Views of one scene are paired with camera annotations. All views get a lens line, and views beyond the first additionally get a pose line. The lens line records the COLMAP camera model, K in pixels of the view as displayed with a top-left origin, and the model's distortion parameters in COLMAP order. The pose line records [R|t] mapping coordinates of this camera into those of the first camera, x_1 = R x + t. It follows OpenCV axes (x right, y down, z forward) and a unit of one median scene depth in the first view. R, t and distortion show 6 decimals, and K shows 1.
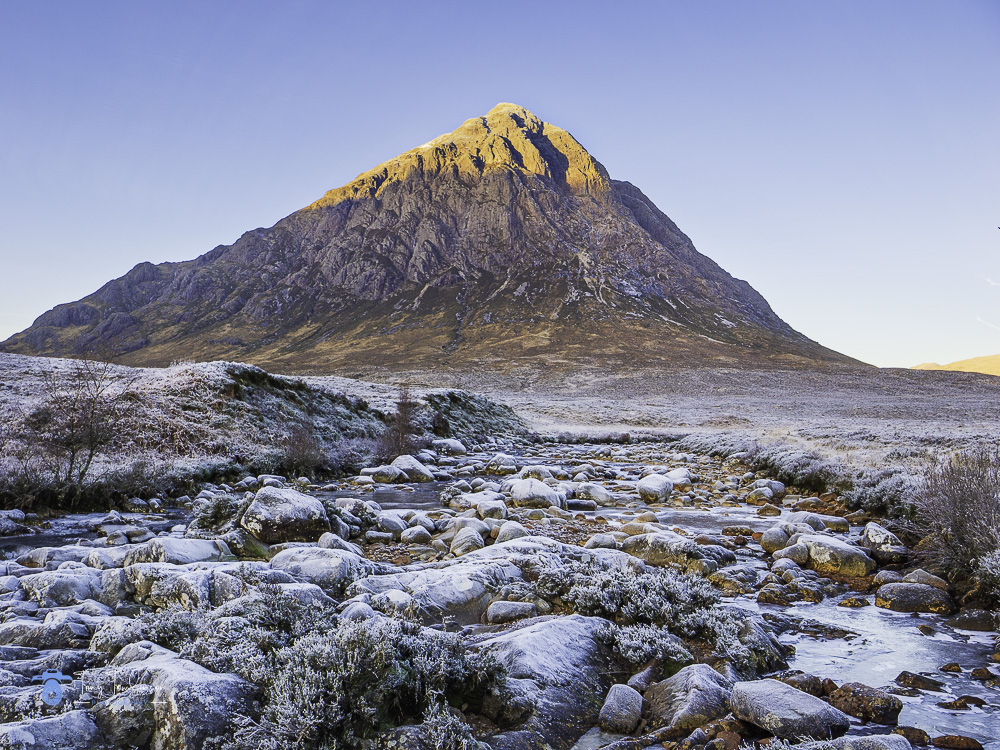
lens RADIAL K [[832.7, 0, 493.5], [0, 832.7, 373.1], [0, 0, 1]] dist [-0.042541, -0.000175]
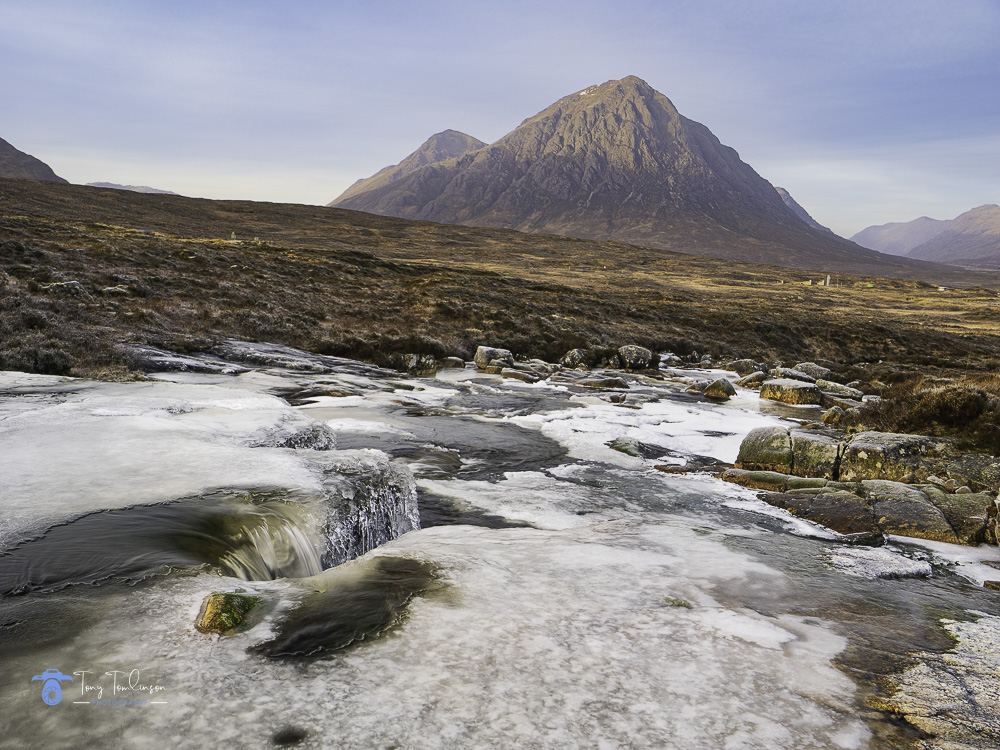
lens RADIAL K [[872.2, 0, 498.5], [0, 872.2, 376.0], [0, 0, 1]] dist [0.014853, 0.002879]
pose [[0.995195, 0.035347, -0.091315, -0.091405], [-0.015443, 0.977559, 0.210094, -0.105538], [0.096692, -0.207674, 0.973408, -1.133207]]
